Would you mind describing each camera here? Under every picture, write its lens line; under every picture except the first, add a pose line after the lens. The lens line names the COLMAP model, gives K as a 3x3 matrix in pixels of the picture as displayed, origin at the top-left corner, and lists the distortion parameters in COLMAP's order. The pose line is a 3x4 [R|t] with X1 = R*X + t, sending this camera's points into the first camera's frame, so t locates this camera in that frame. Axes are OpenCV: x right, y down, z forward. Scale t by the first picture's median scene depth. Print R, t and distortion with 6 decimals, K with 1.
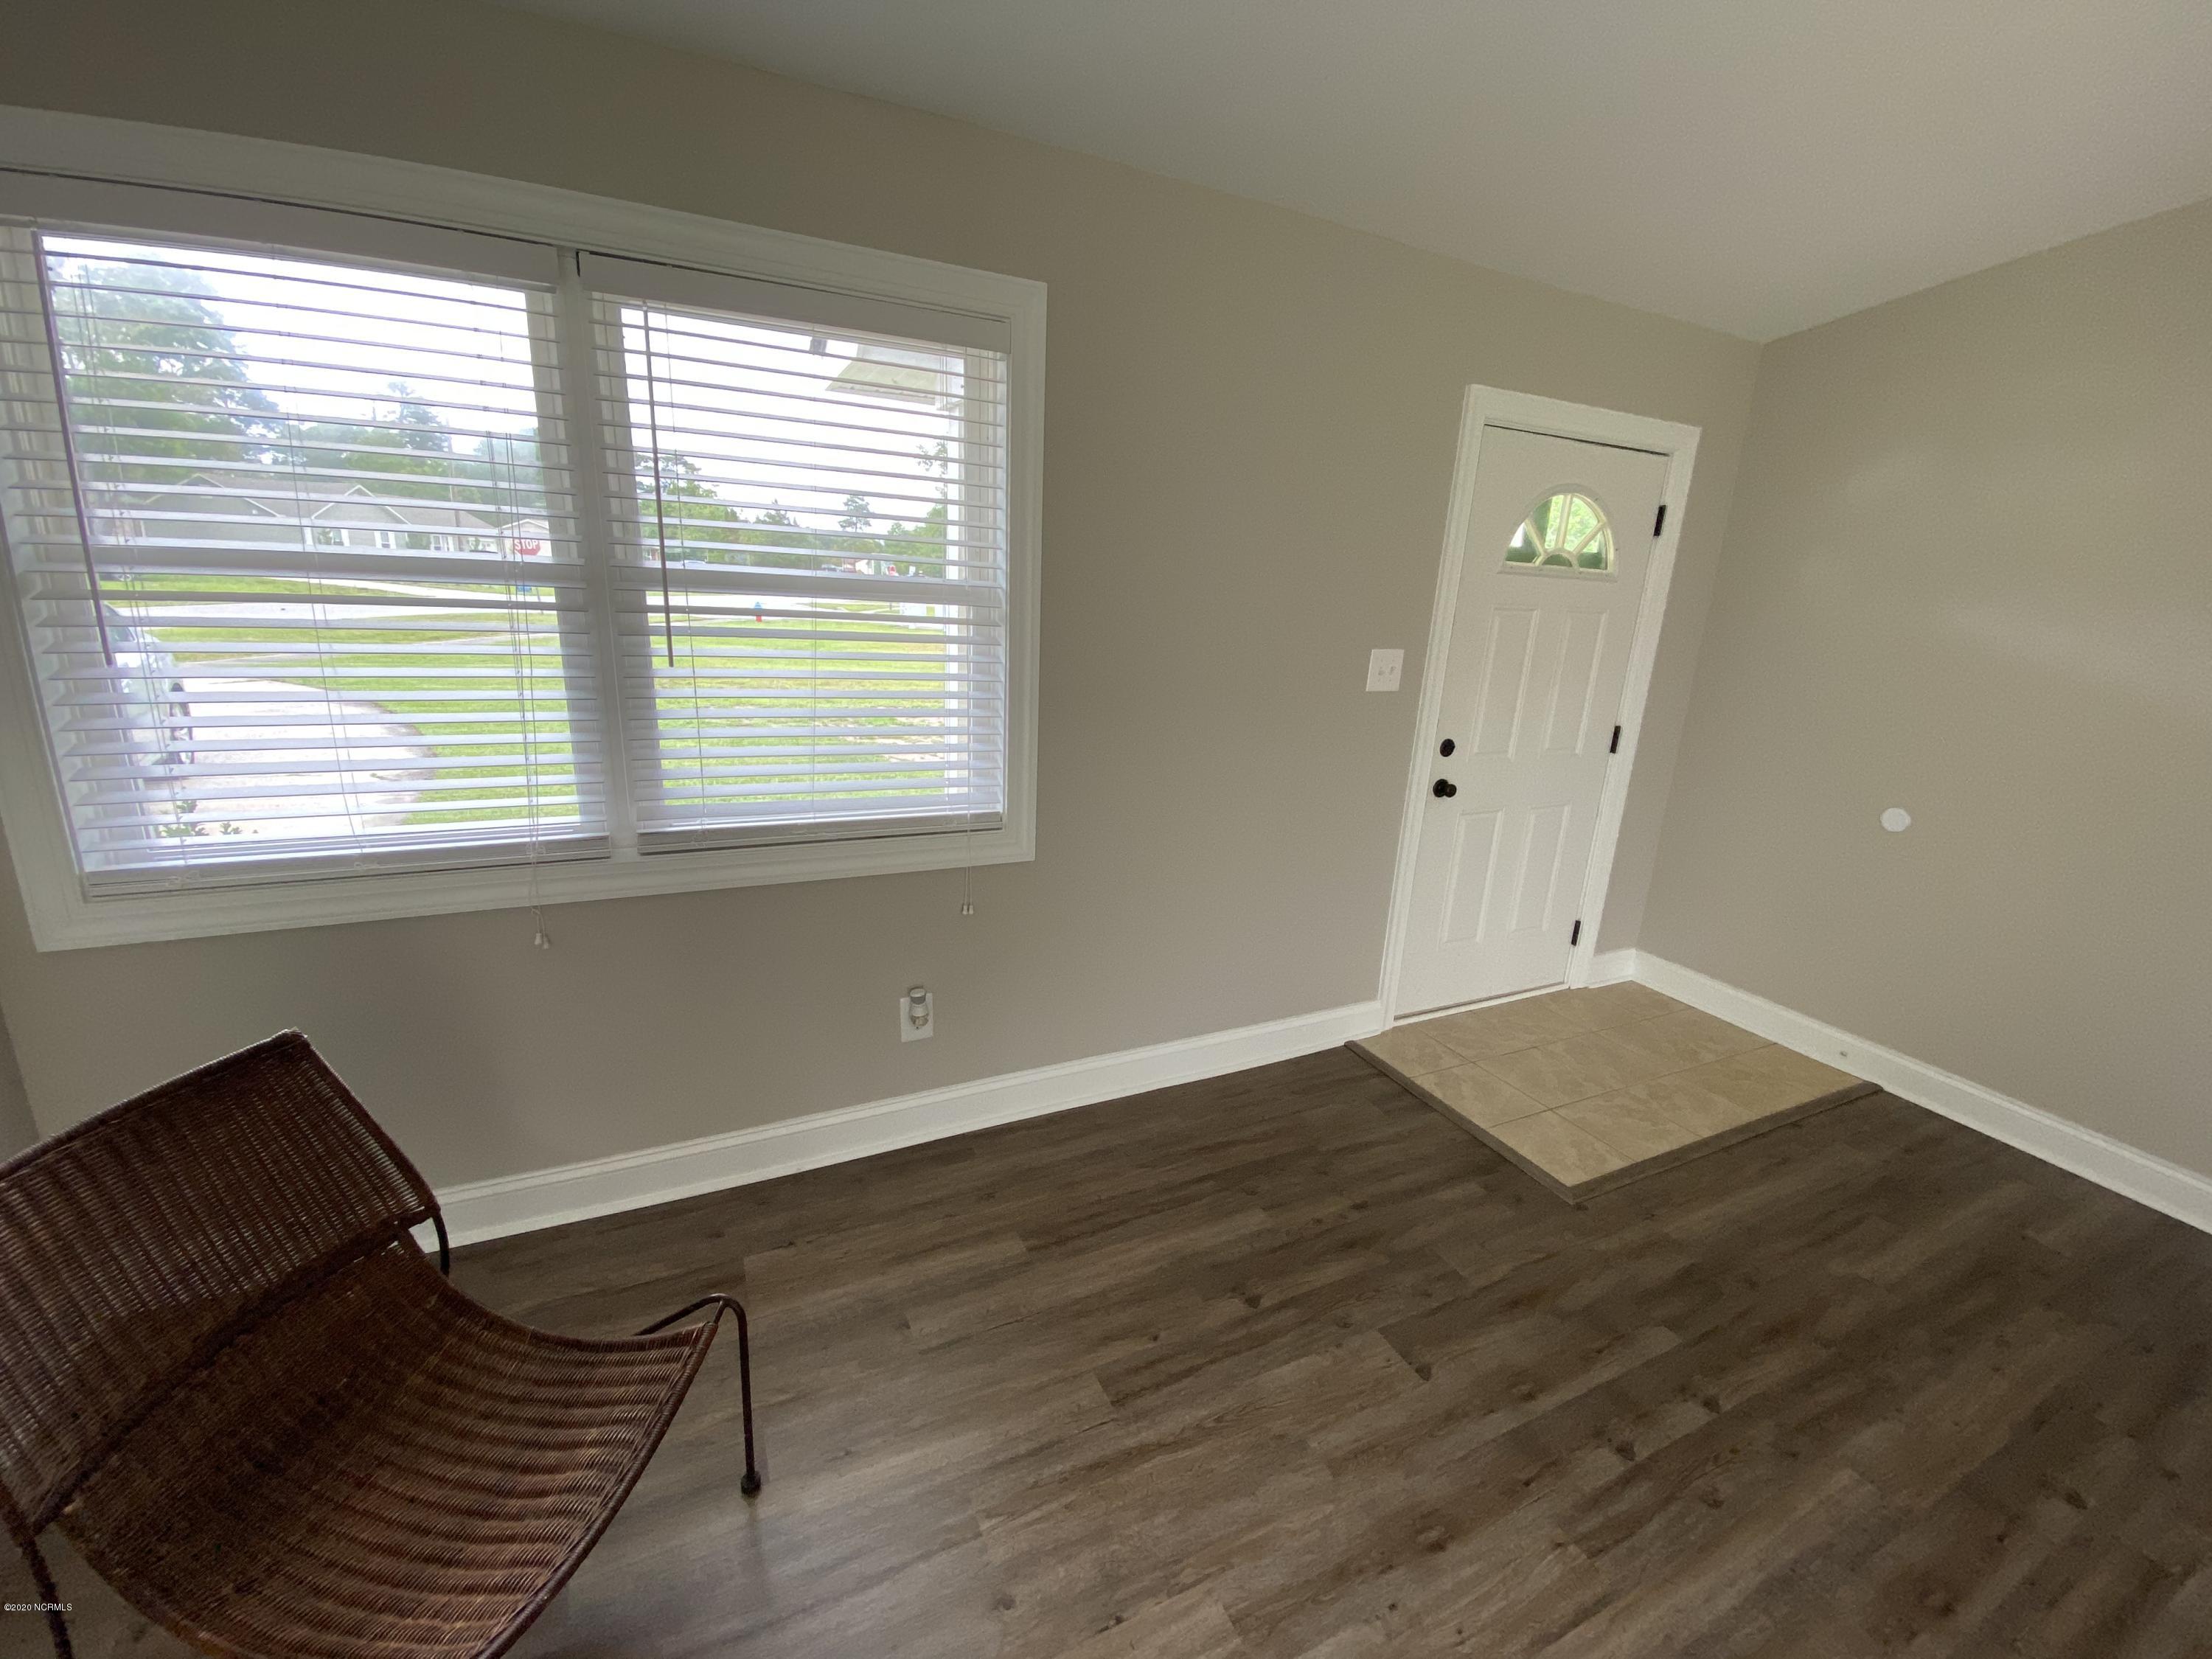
lens RADIAL K [[888.7, 0, 1099.6], [0, 888.7, 823.3], [0, 0, 1]] dist [0.014008, -0.018208]
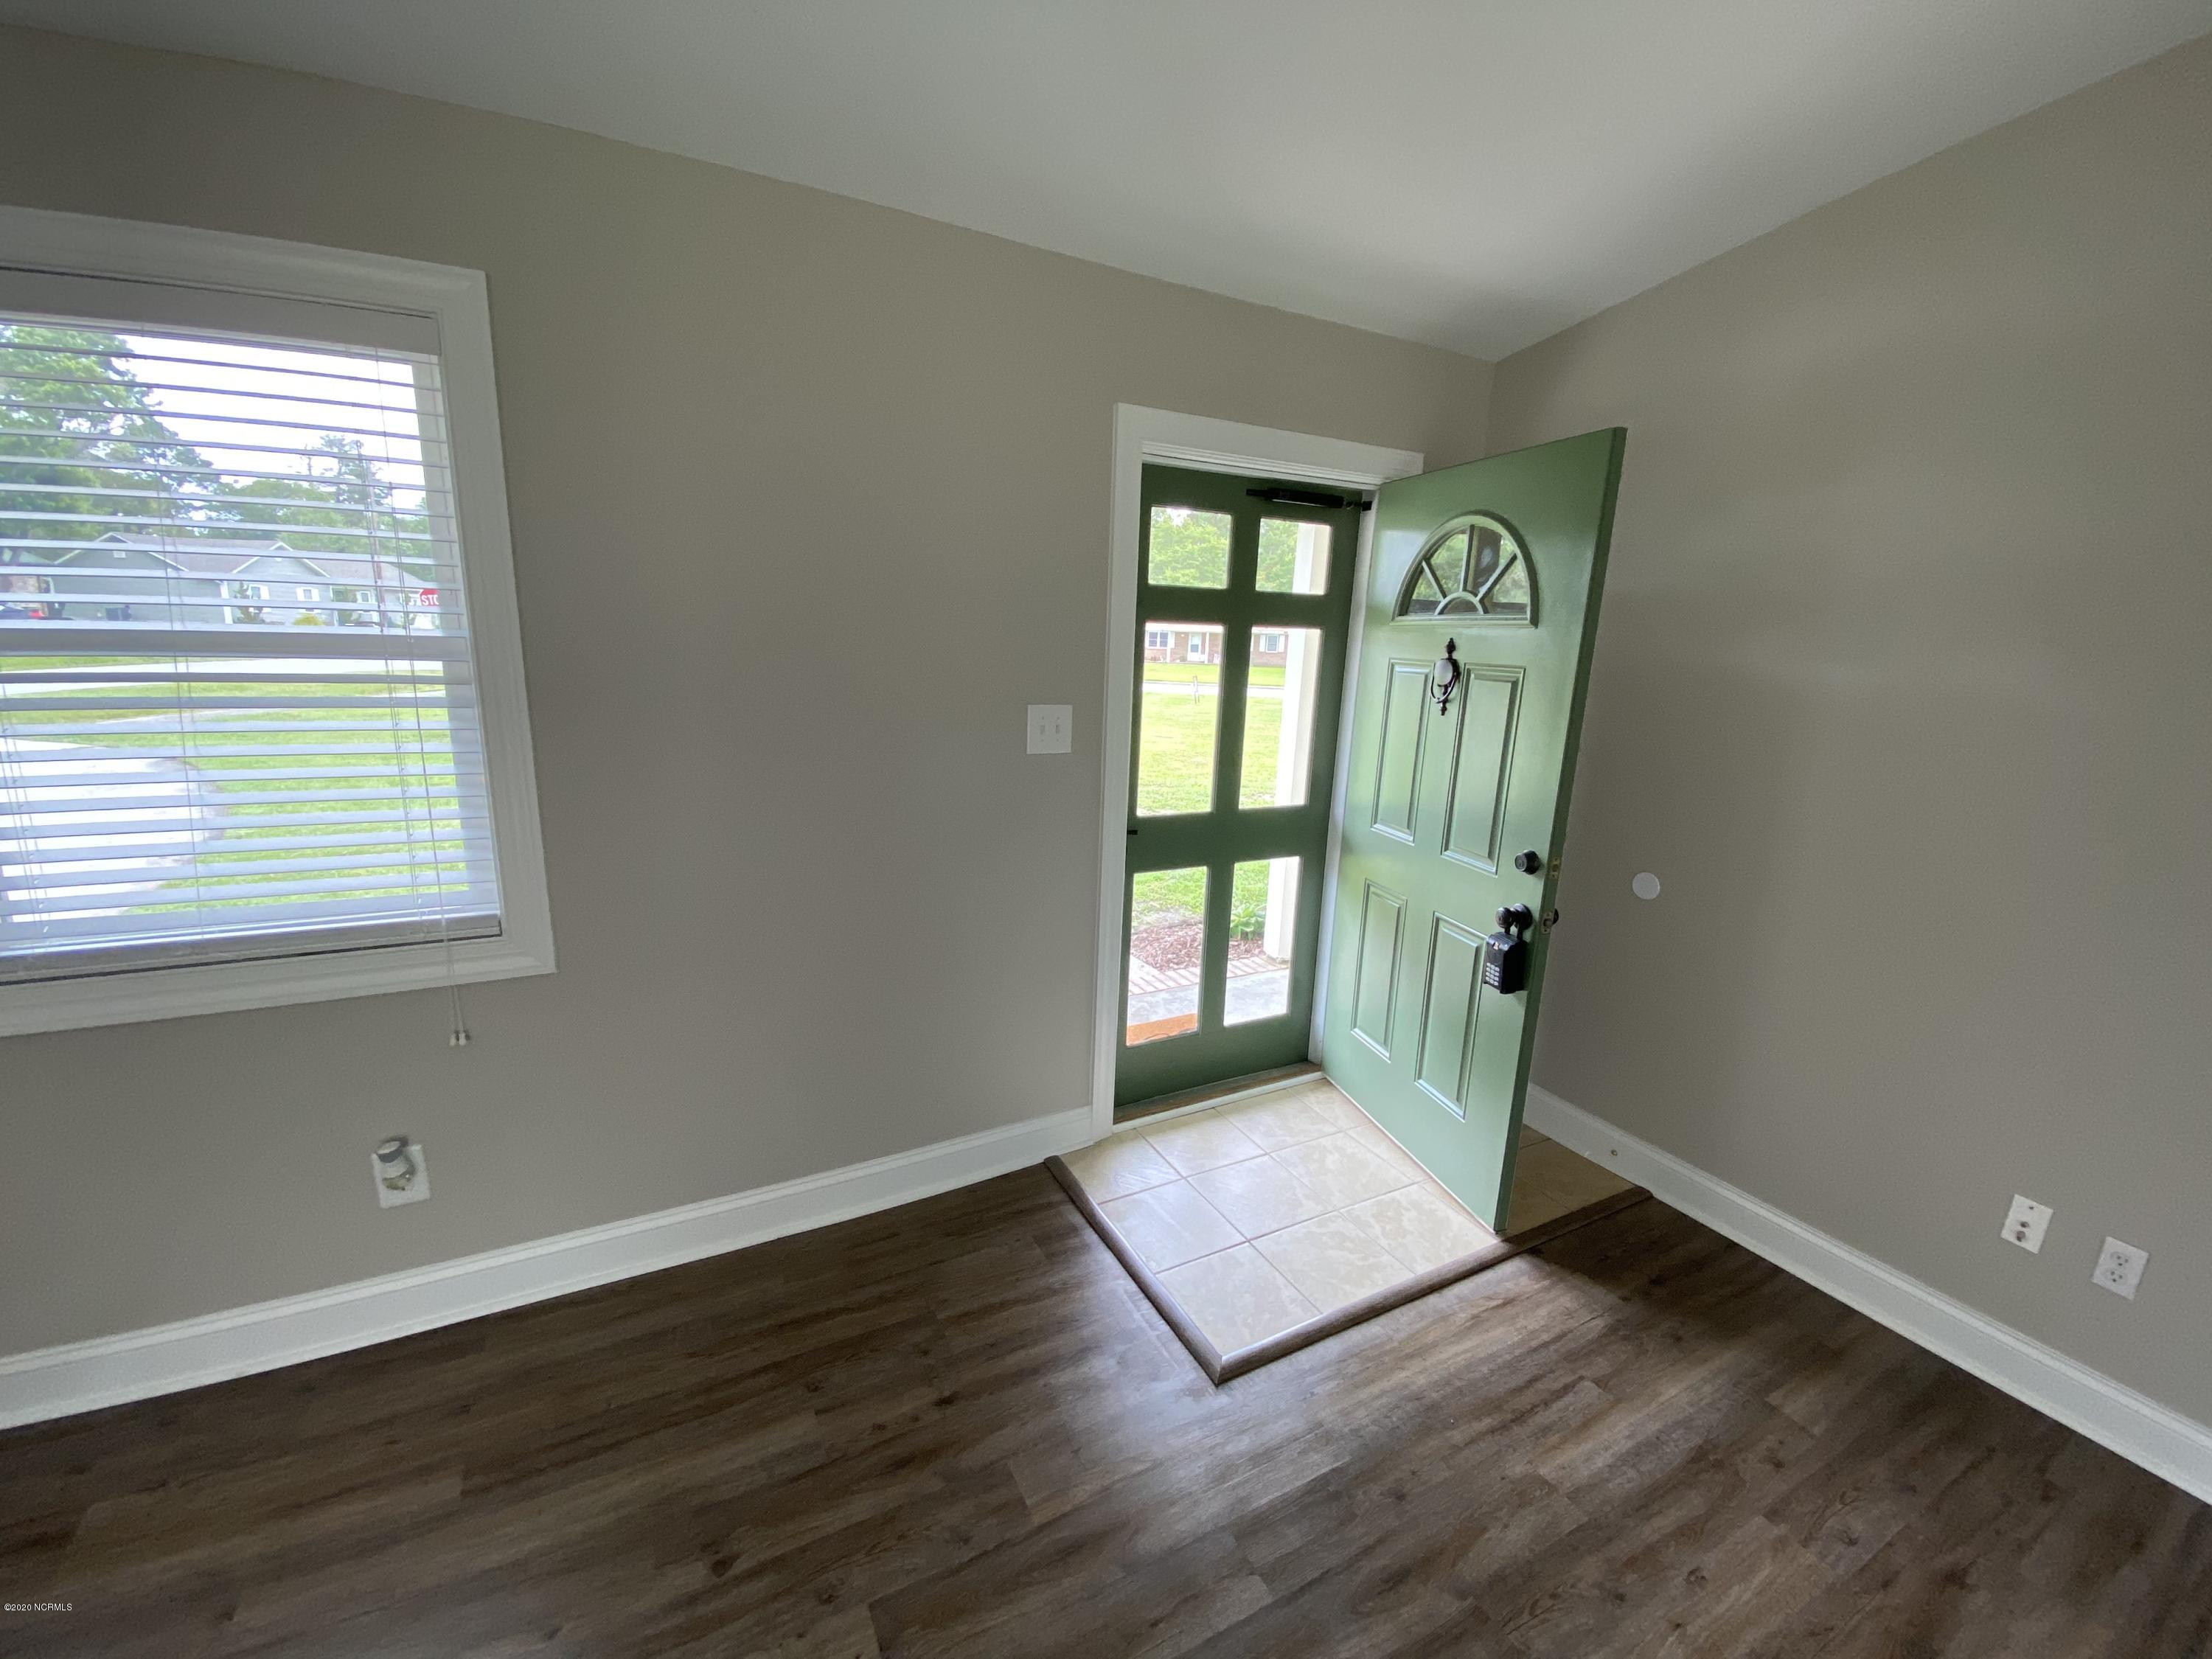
lens RADIAL K [[893.7, 0, 1106.4], [0, 893.7, 826.0], [0, 0, 1]] dist [0.013678, -0.017946]
pose [[0.998884, -0.021640, 0.041991, 0.441641], [0.023678, 0.998535, -0.048654, -0.043909], [-0.040877, 0.049594, 0.997933, 0.181032]]
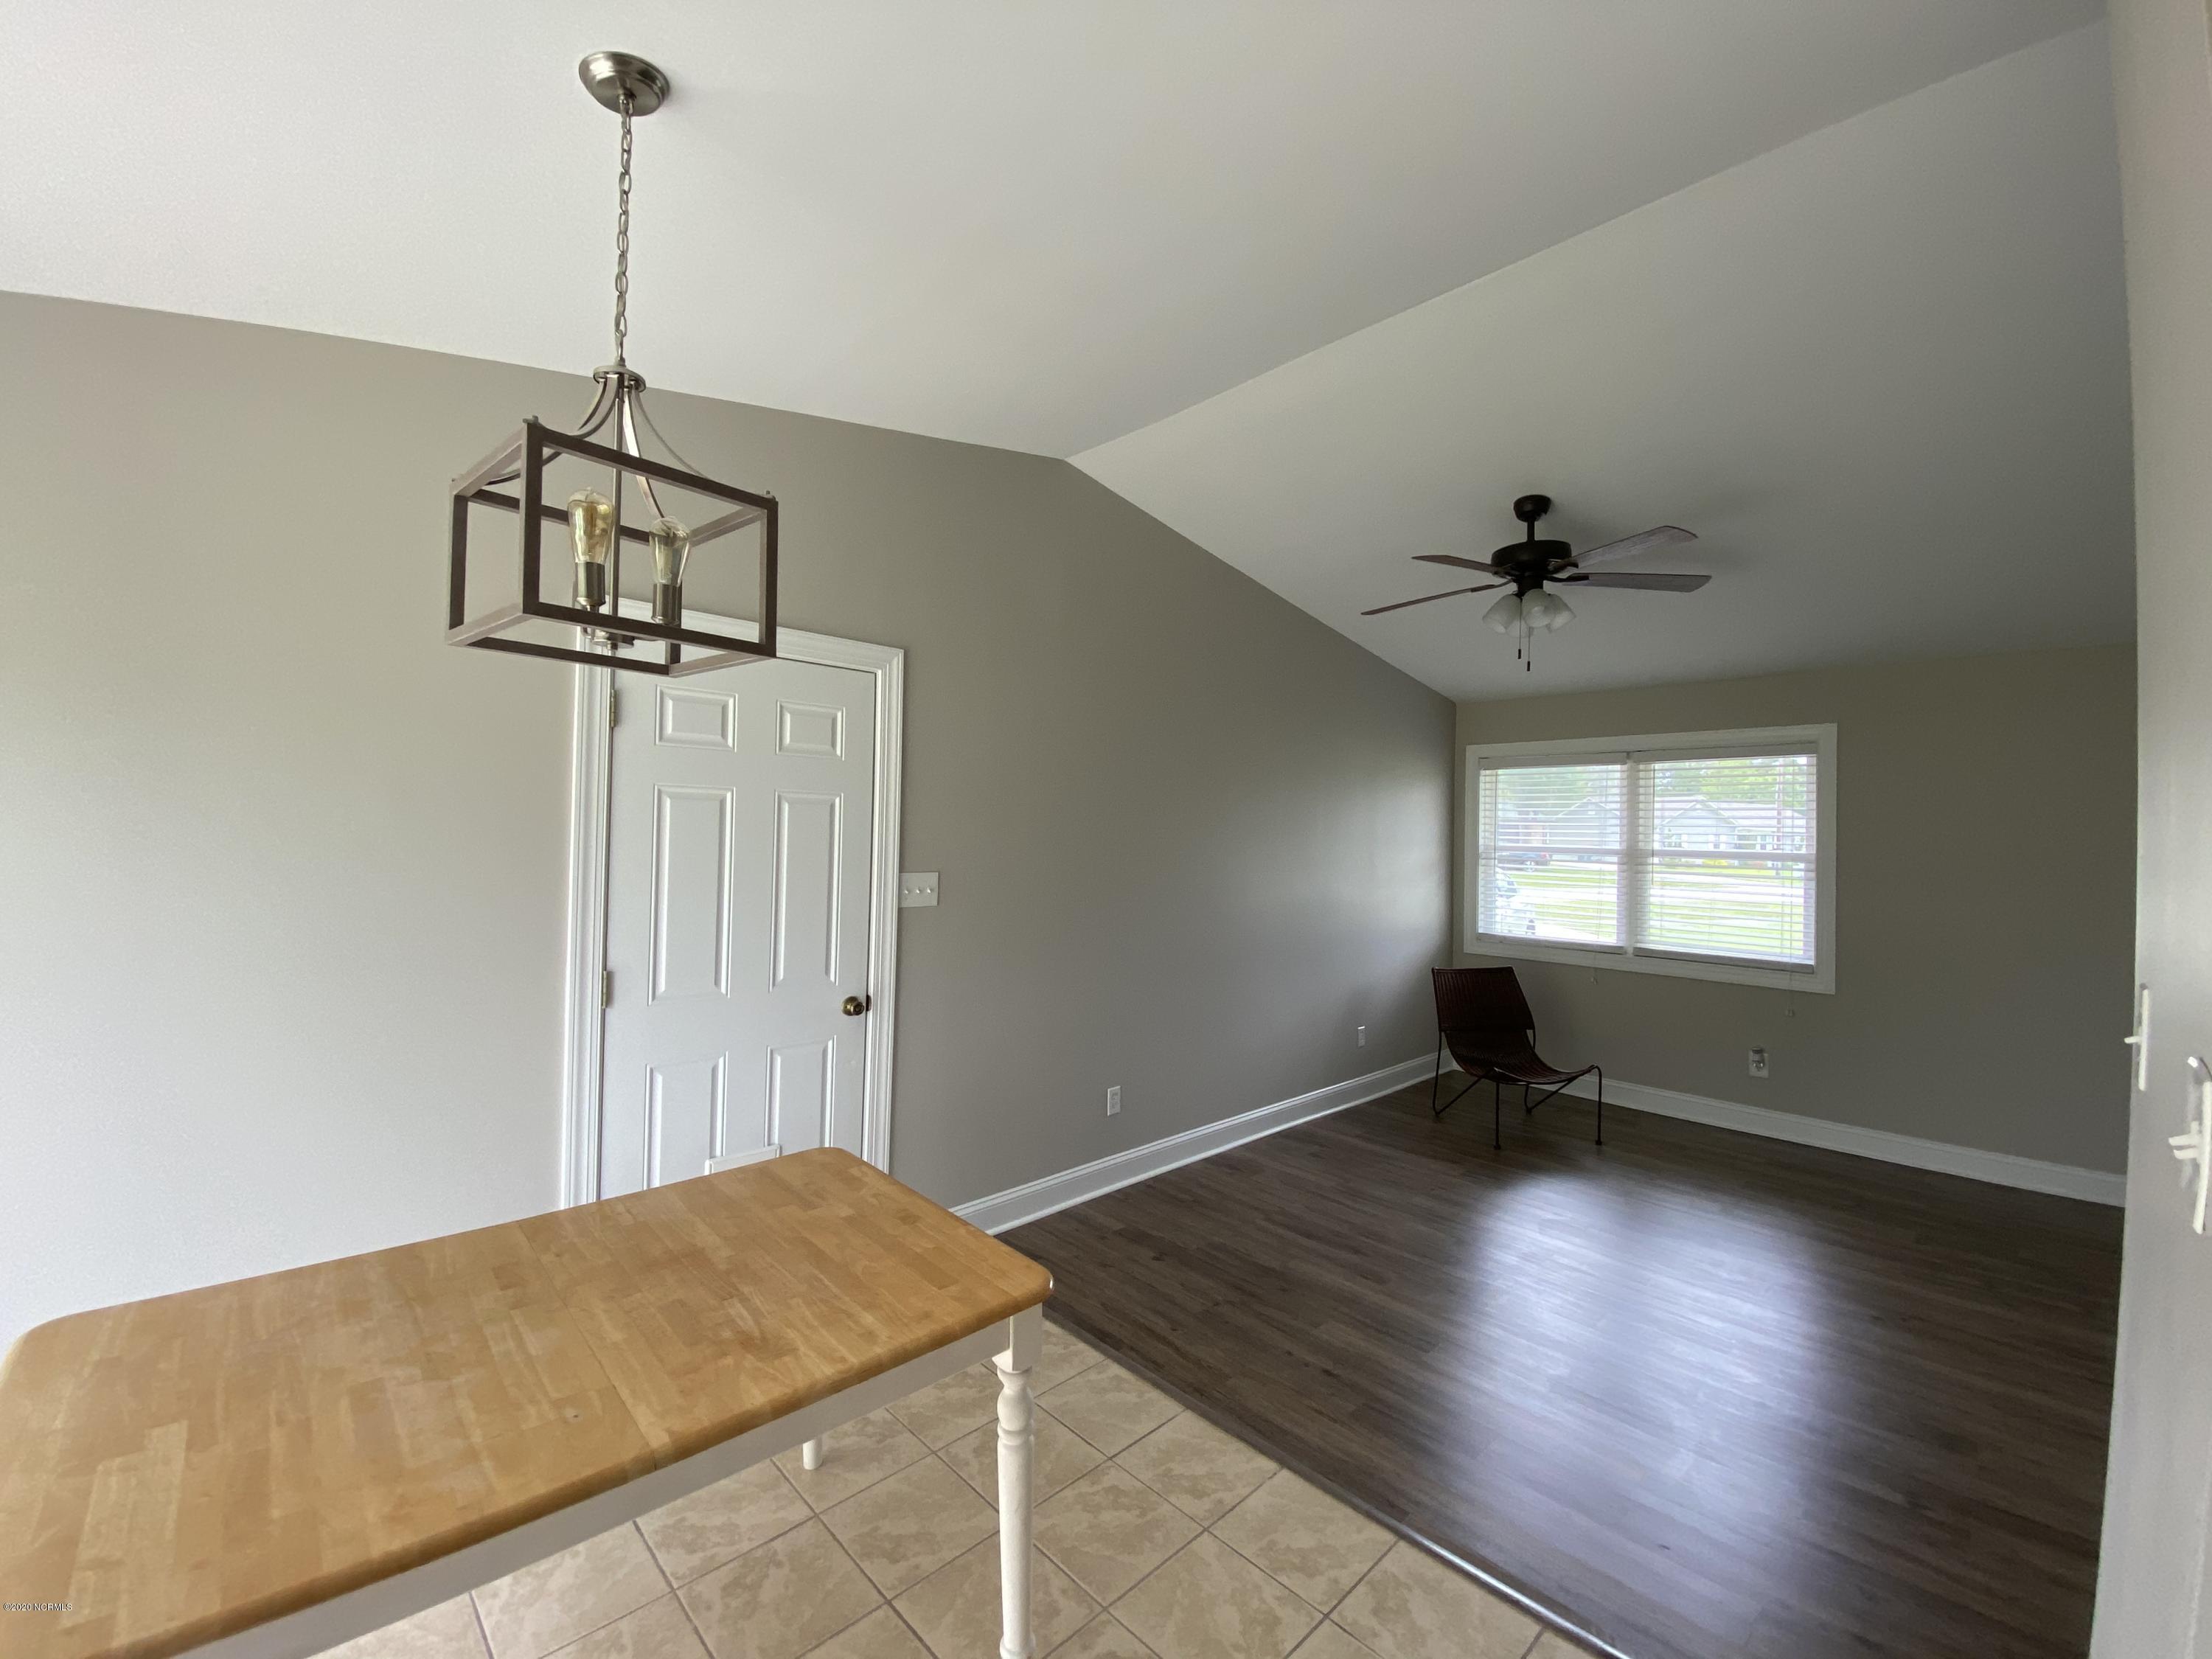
lens RADIAL K [[893.7, 0, 1106.4], [0, 893.7, 826.0], [0, 0, 1]] dist [0.013678, -0.017946]
pose [[0.305617, -0.051702, -0.950750, 1.426122], [-0.254455, 0.957773, -0.133878, 0.388505], [0.917524, 0.282839, 0.279556, -1.170181]]
